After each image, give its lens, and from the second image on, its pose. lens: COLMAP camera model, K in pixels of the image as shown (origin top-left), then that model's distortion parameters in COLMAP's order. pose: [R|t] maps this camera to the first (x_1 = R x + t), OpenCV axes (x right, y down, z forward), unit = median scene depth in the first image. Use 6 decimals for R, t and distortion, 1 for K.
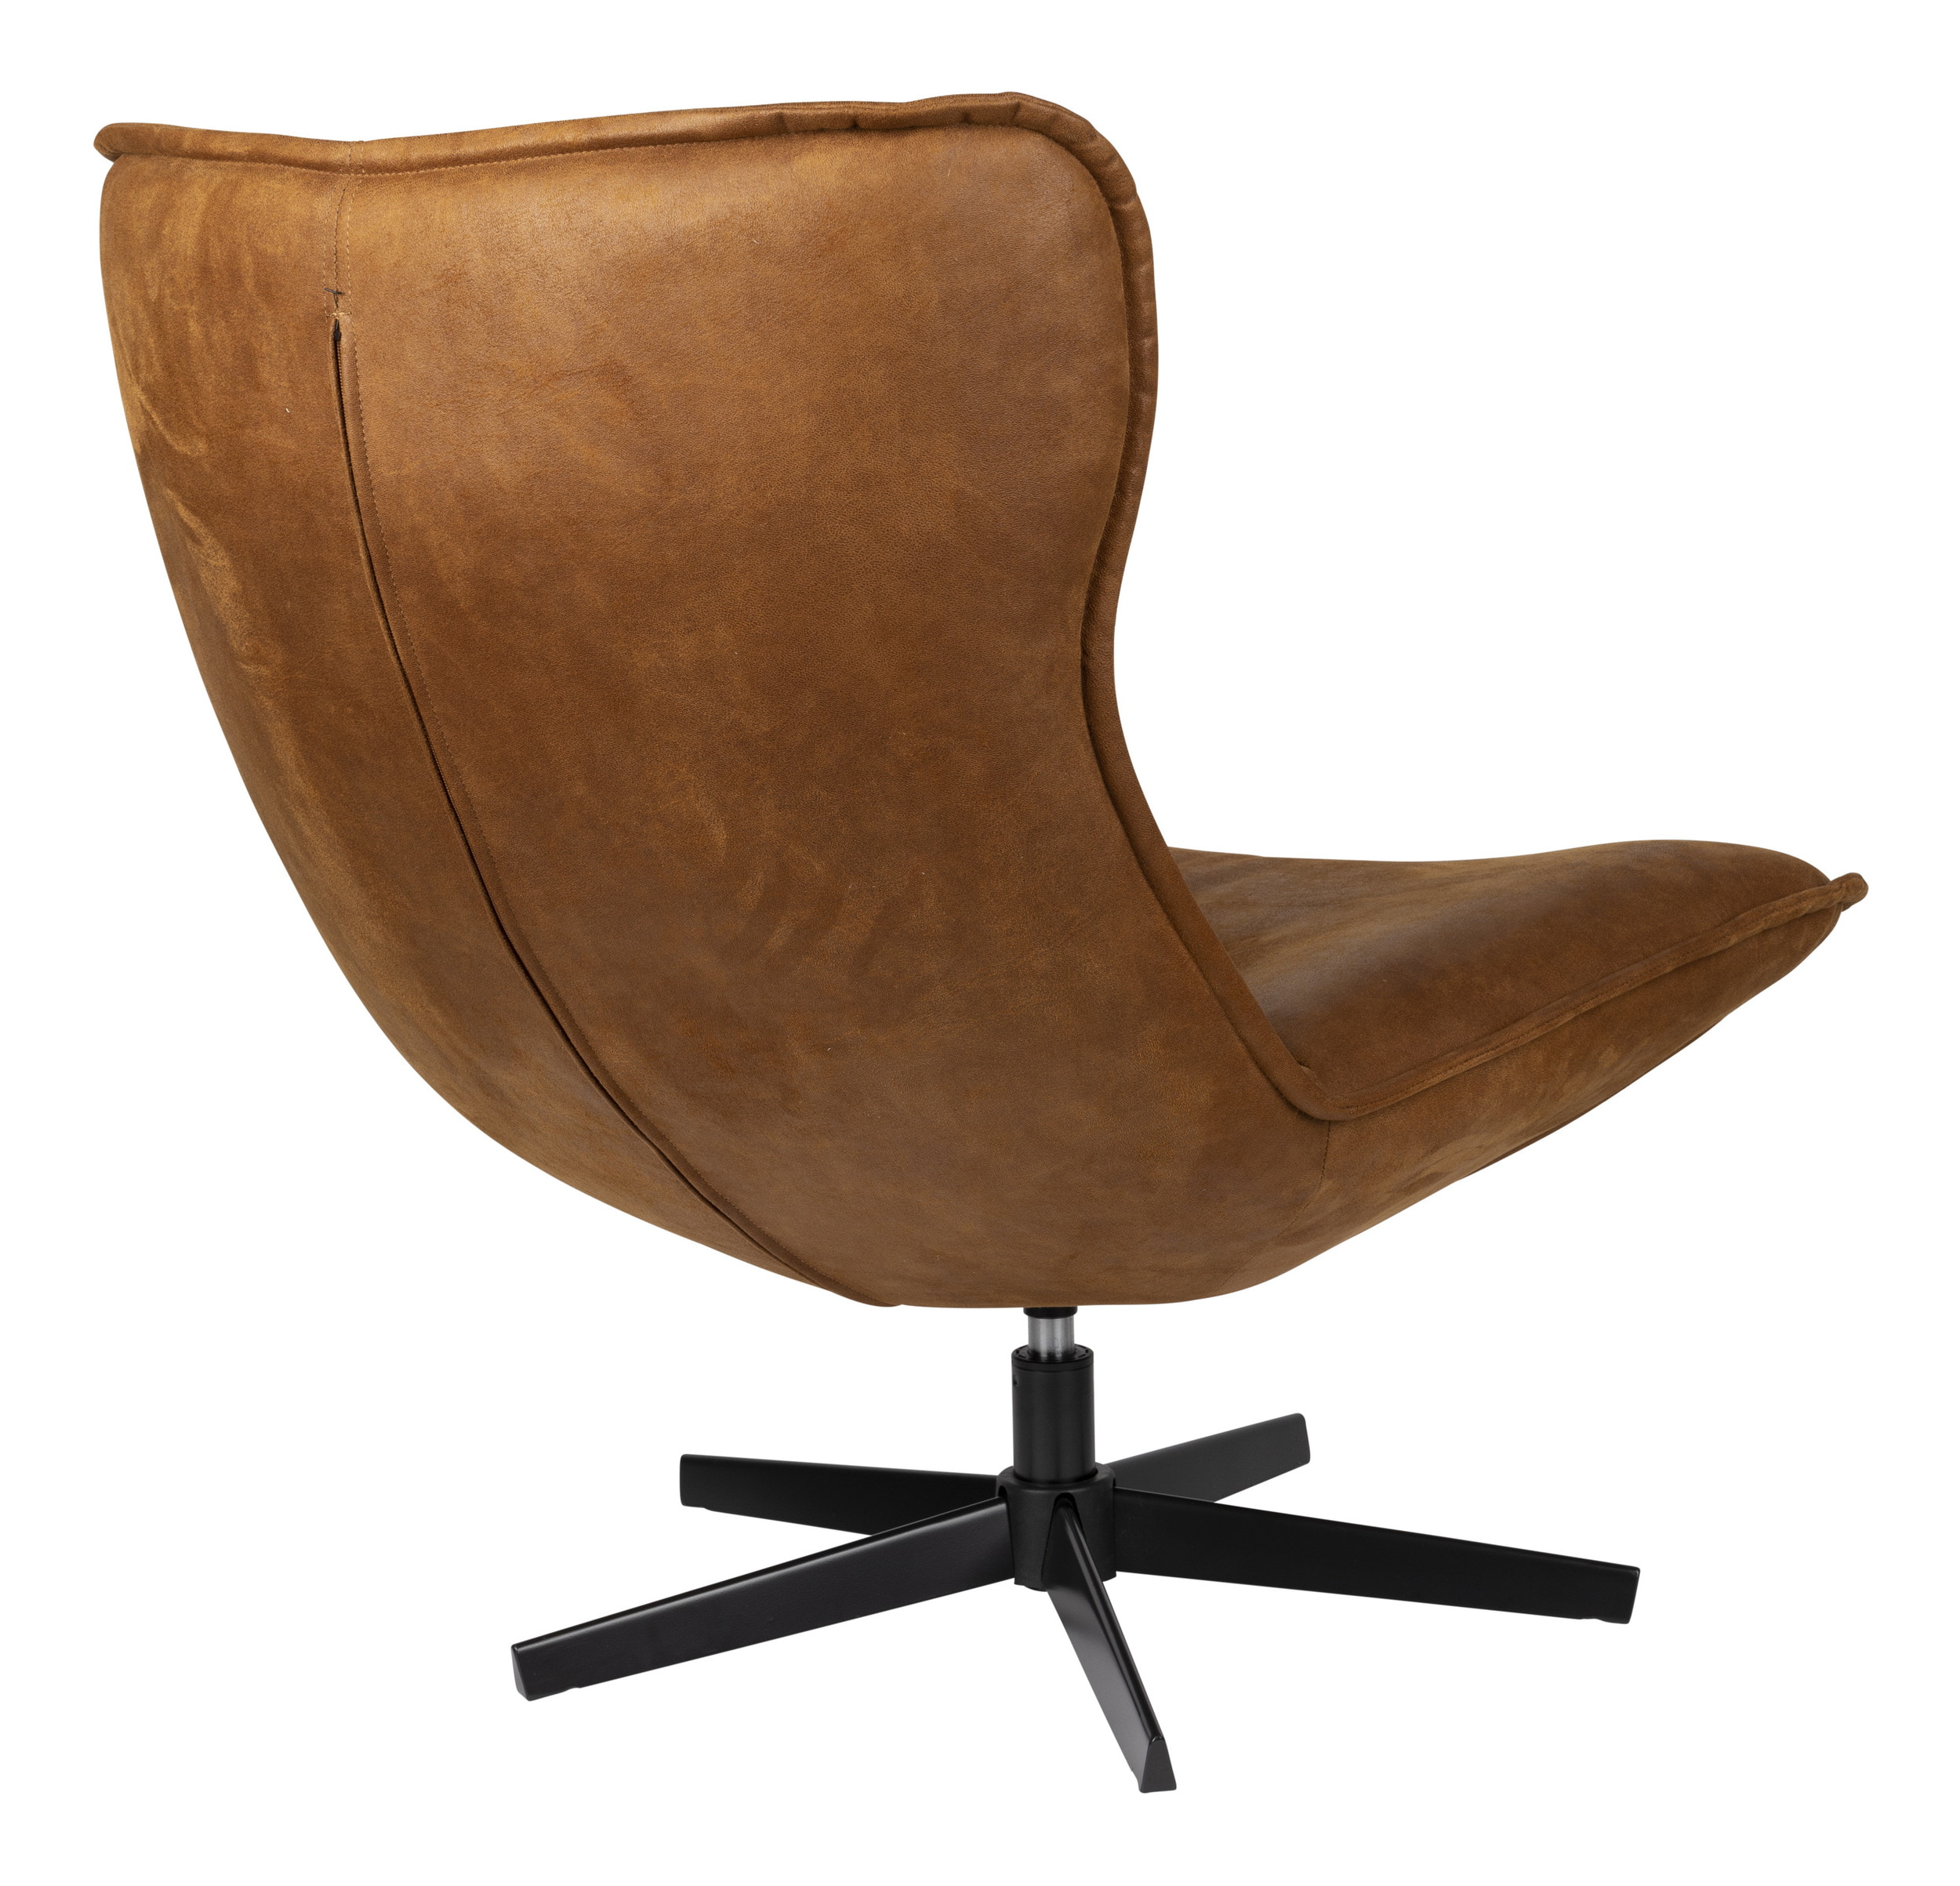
lens RADIAL K [[2809.8, 0, 976.1], [0, 2809.8, 934.1], [0, 0, 1]] dist [-0.018041, 0.000000]
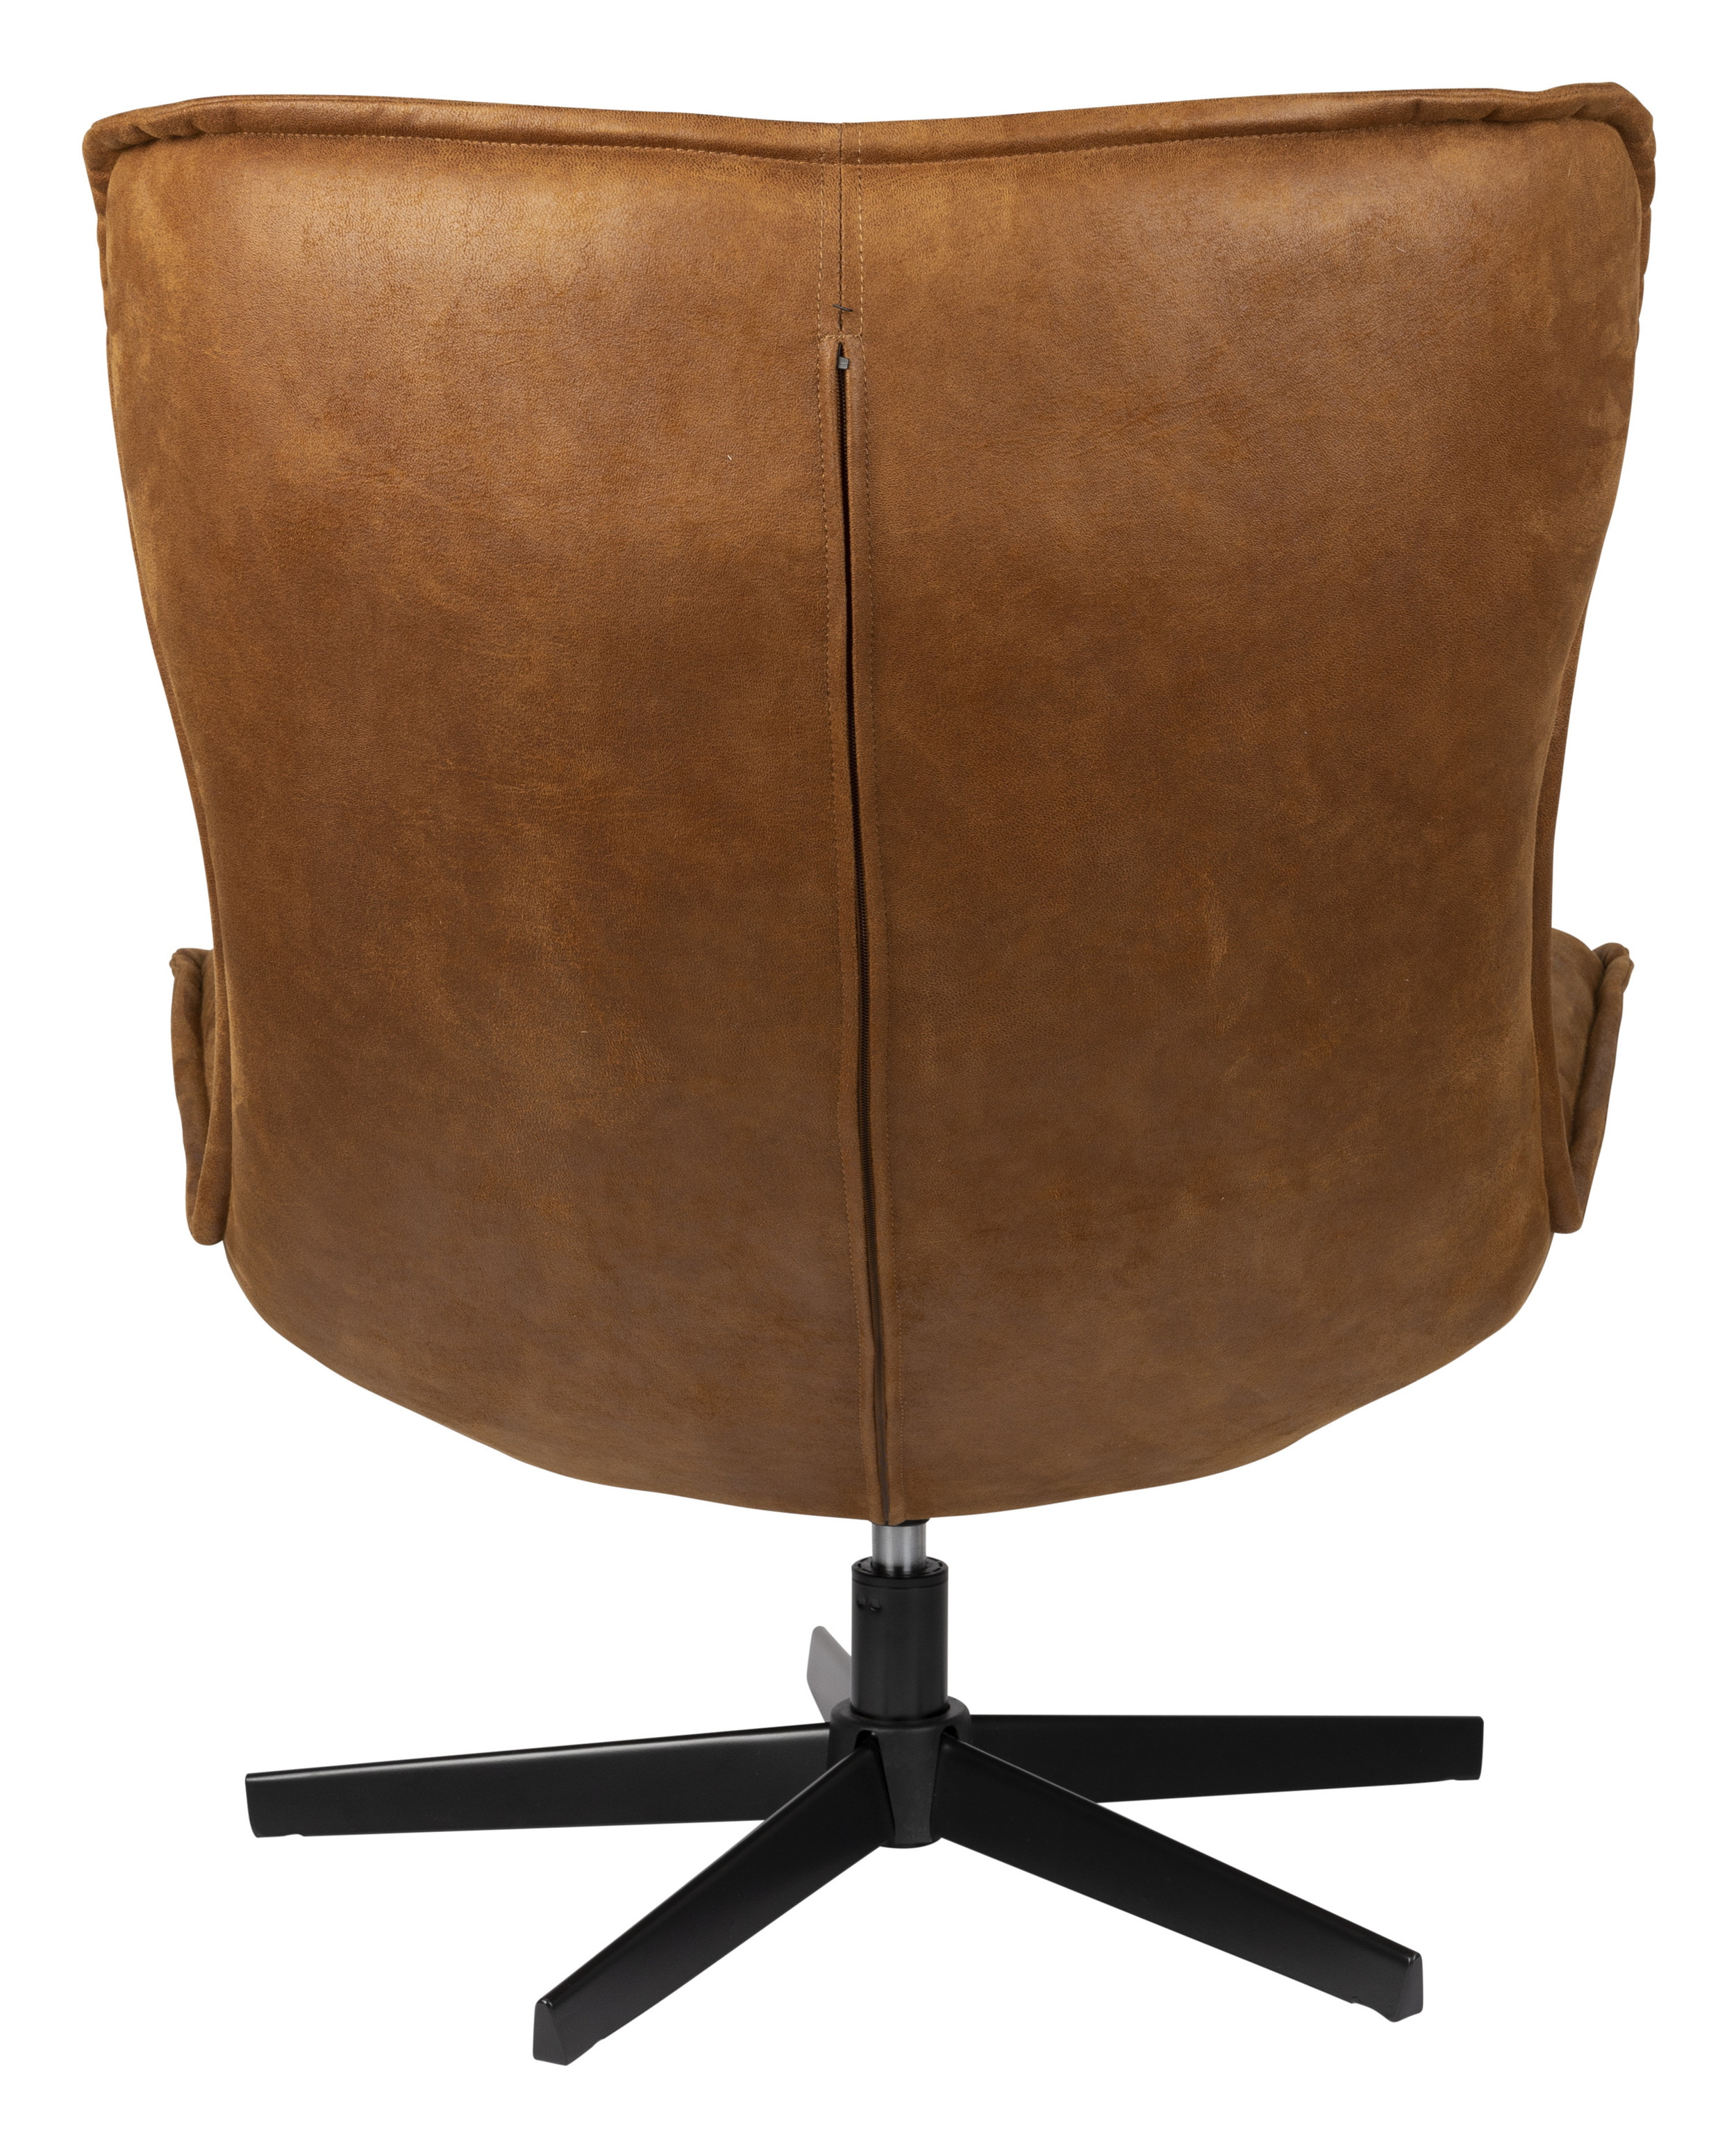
lens RADIAL K [[3309.2, 0, 858.3], [0, 3309.2, 1056.8], [0, 0, 1]] dist [-0.008788, 0.000000]
pose [[0.932751, -0.080306, 0.351463, -0.591294], [0.084216, 0.996439, 0.004175, -0.018192], [-0.350547, 0.025704, 0.936193, 0.113660]]
